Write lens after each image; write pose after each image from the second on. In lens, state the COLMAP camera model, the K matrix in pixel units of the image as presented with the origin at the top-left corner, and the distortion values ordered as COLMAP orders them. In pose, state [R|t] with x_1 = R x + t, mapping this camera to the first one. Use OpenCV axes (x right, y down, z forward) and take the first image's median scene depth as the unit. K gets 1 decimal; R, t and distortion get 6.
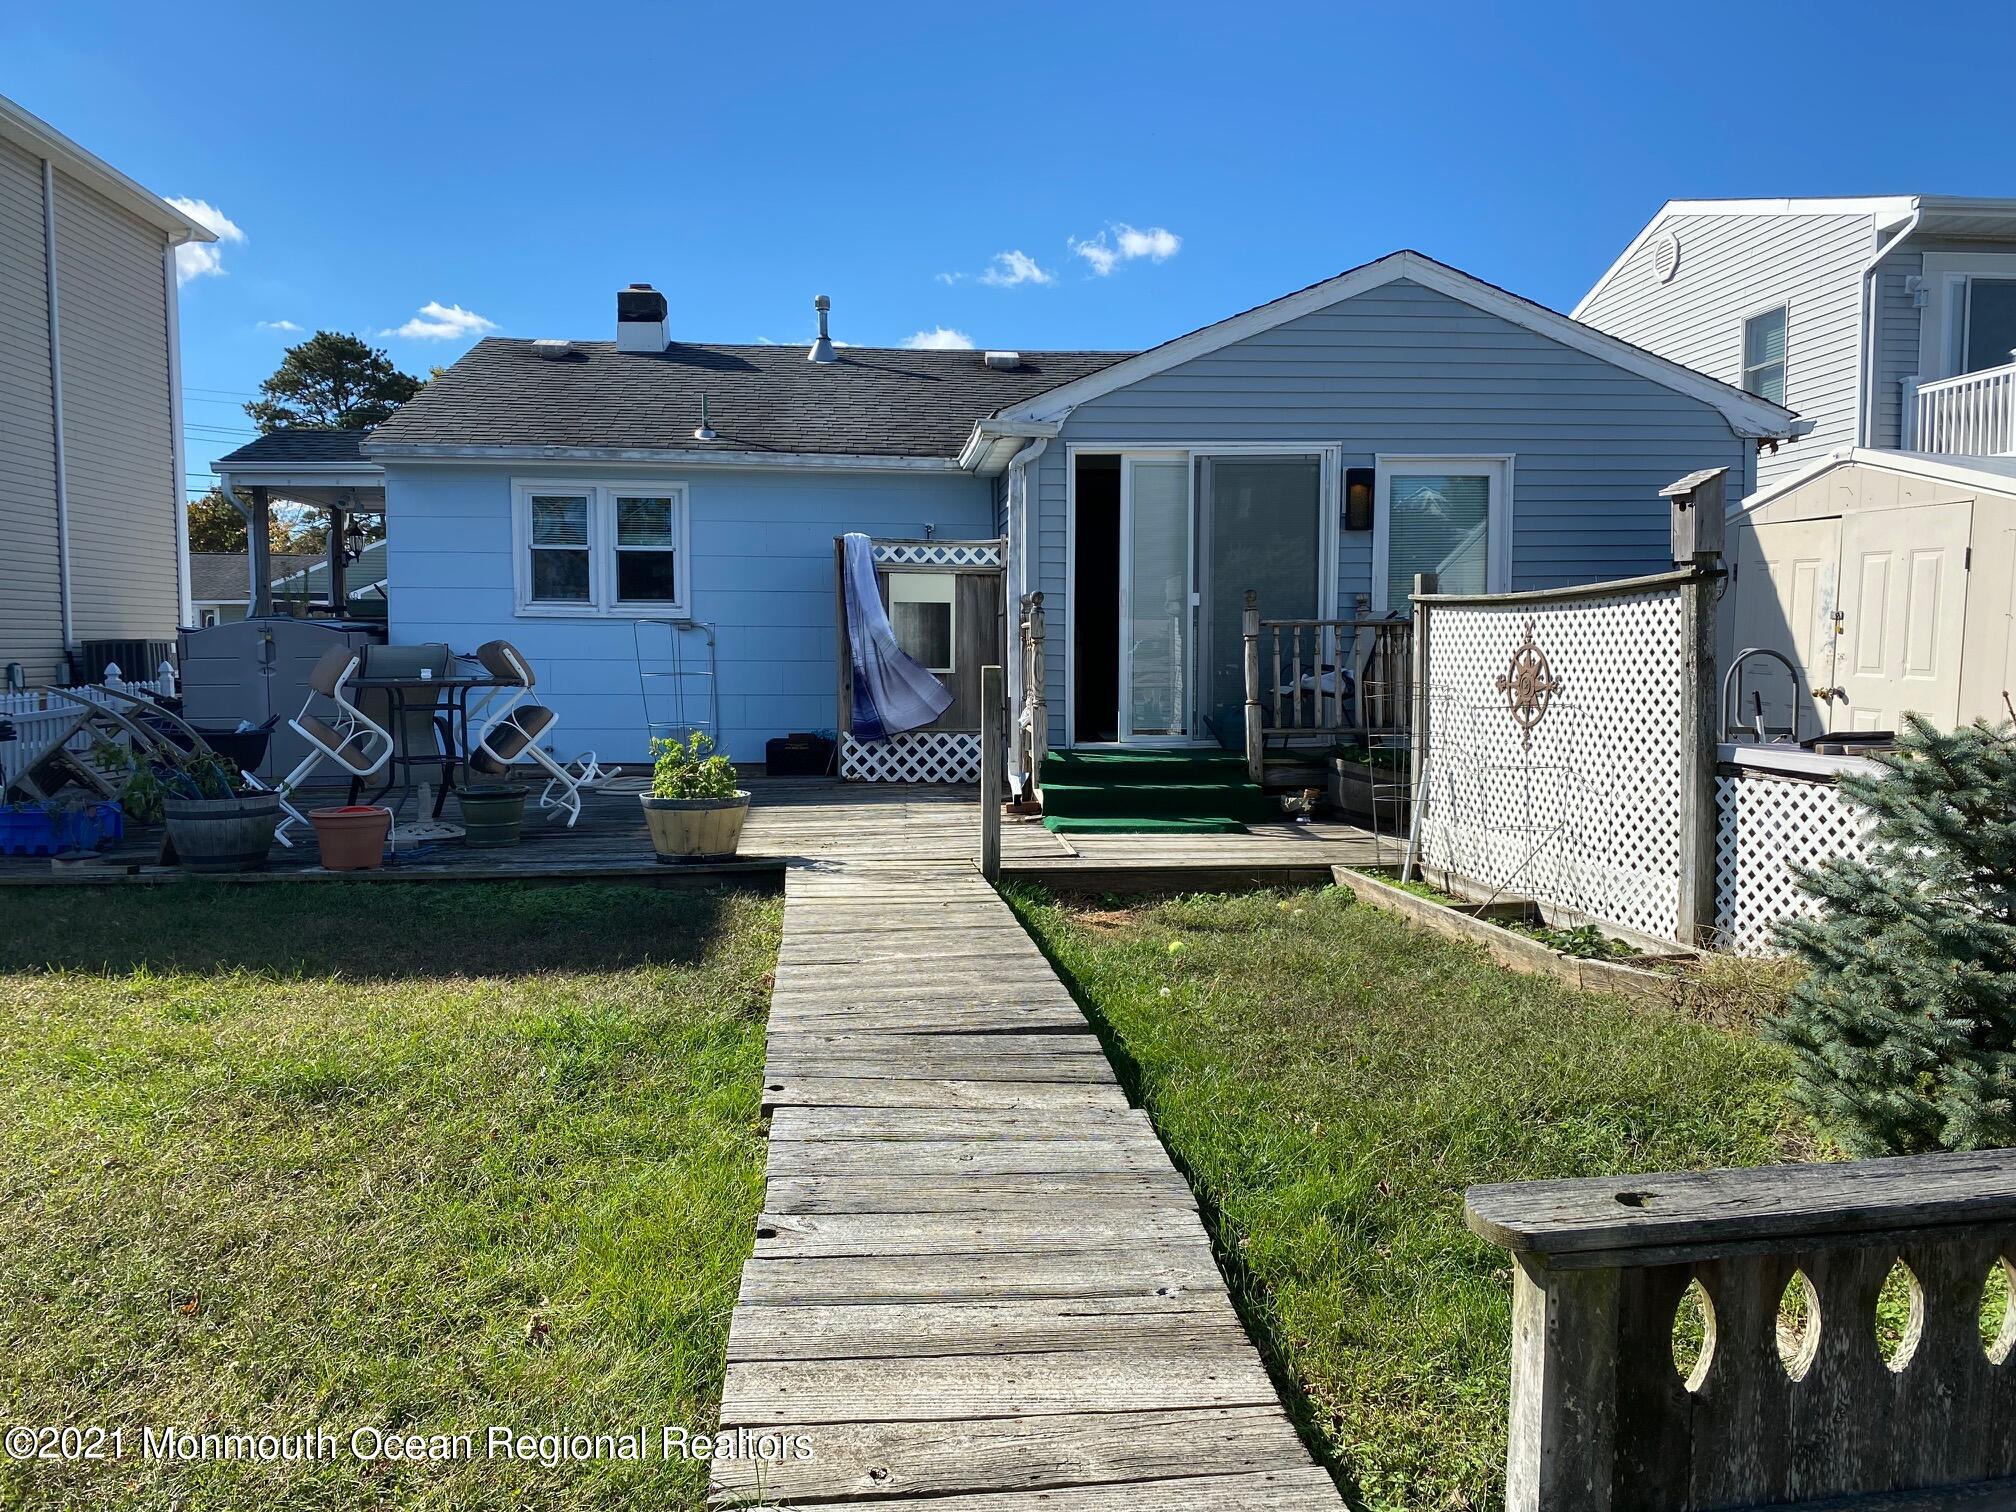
lens RADIAL K [[1497.9, 0, 1008.0], [0, 1497.9, 756.0], [0, 0, 1]] dist [0.026489, -0.001887]
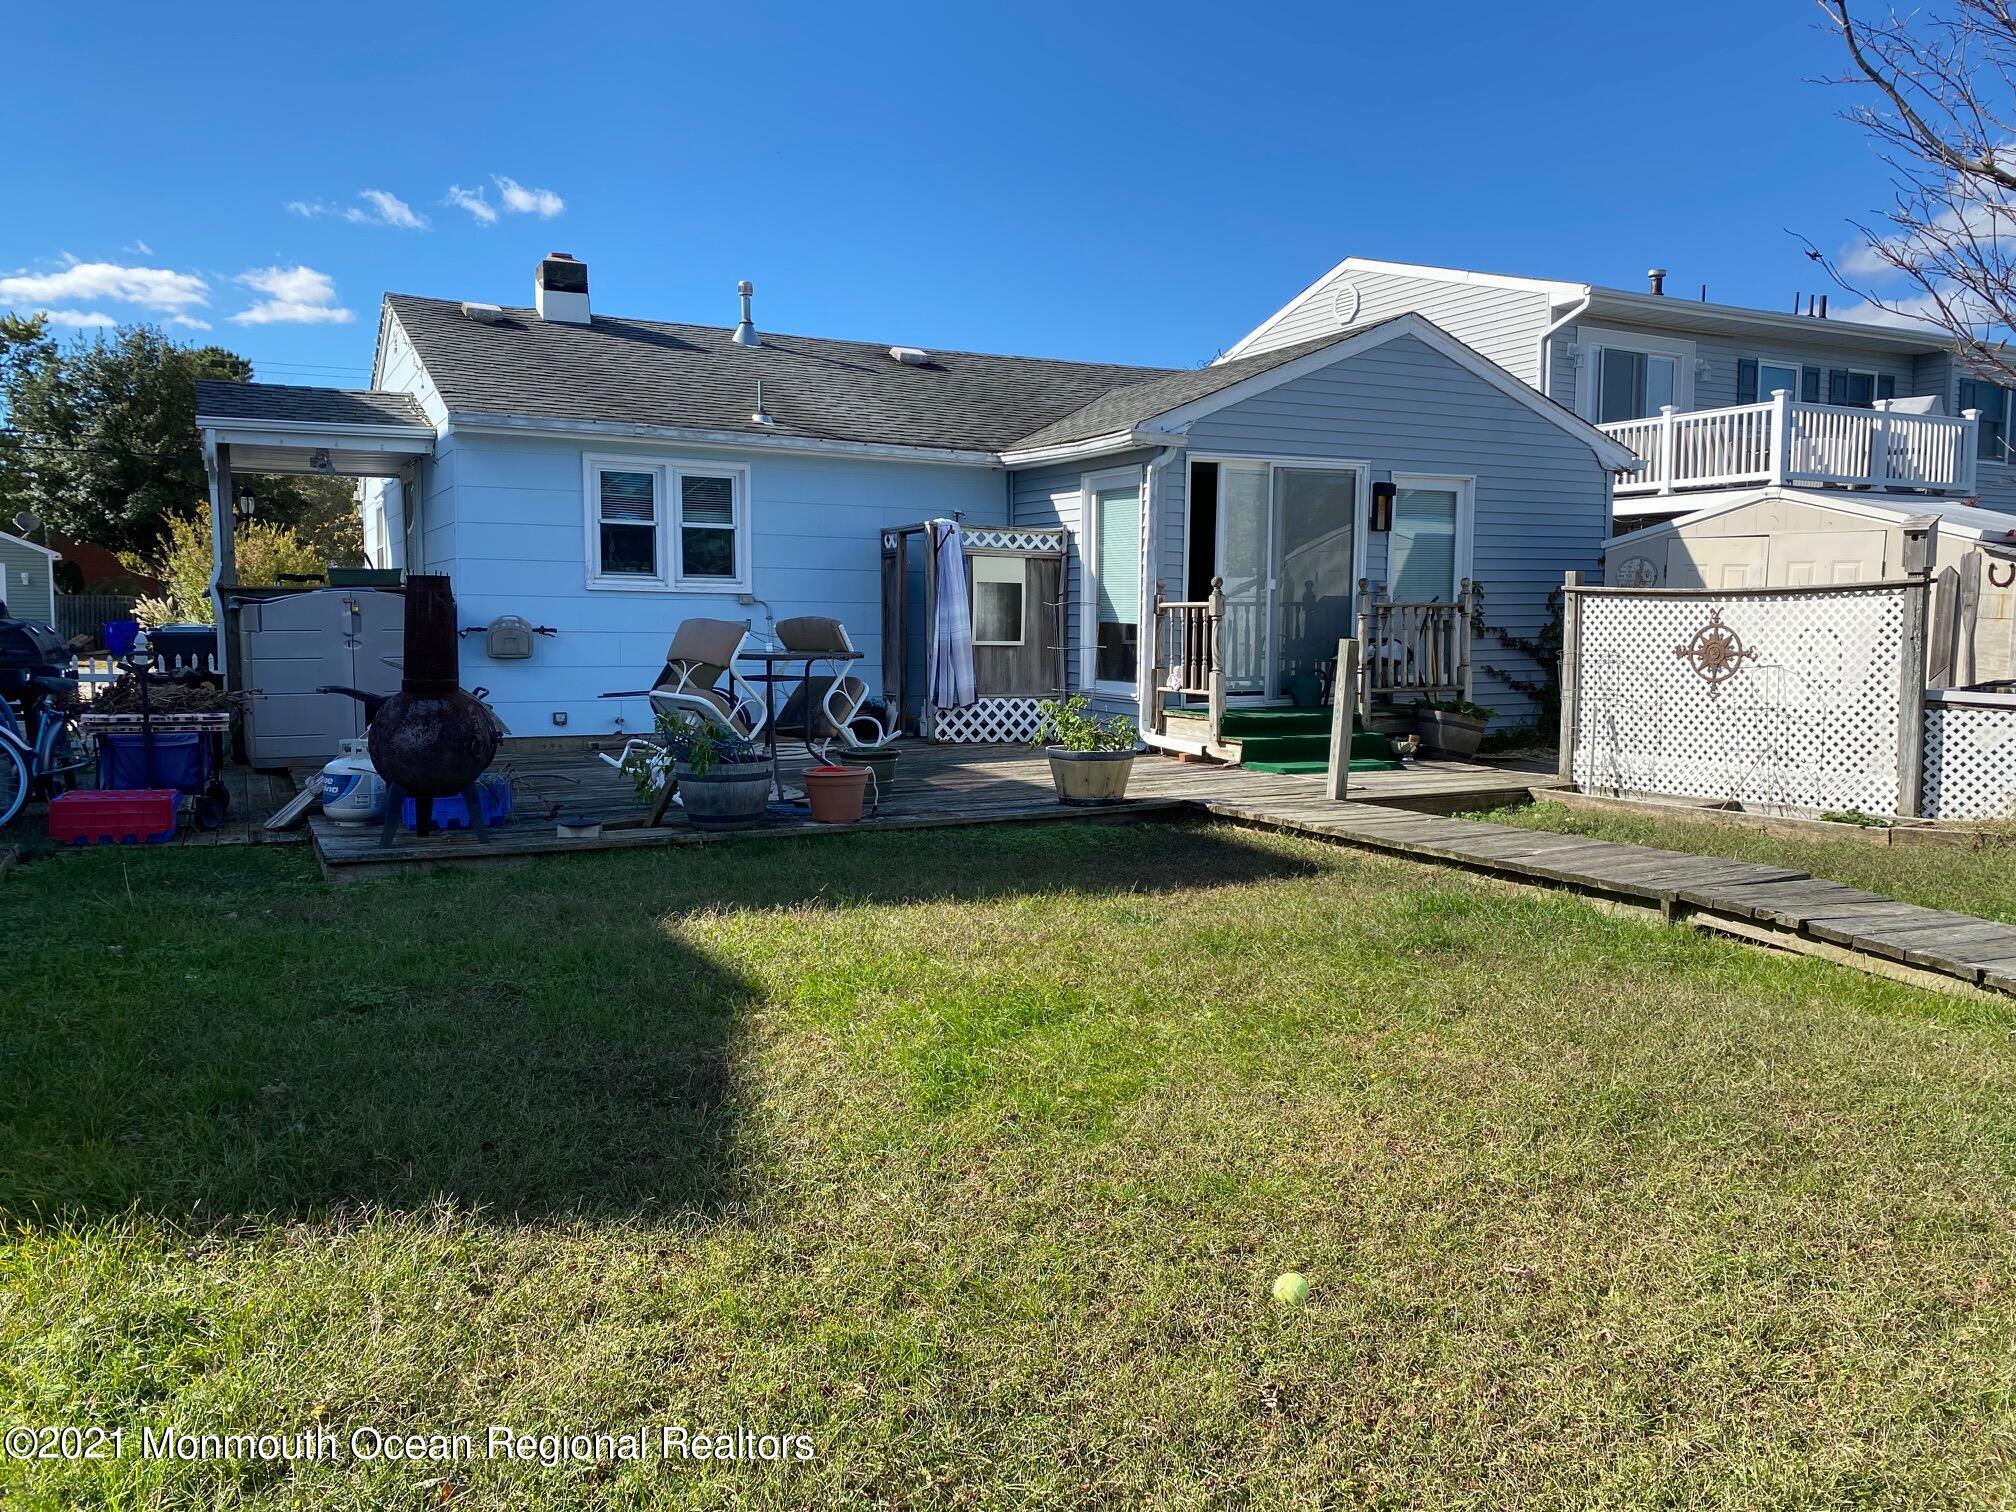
lens RADIAL K [[1497.9, 0, 1008.0], [0, 1497.9, 756.0], [0, 0, 1]] dist [0.026489, -0.001887]
pose [[0.926298, -0.029606, 0.375626, -0.477039], [0.022362, 0.999471, 0.023630, 0.001563], [-0.376127, -0.013489, 0.926470, -0.048869]]
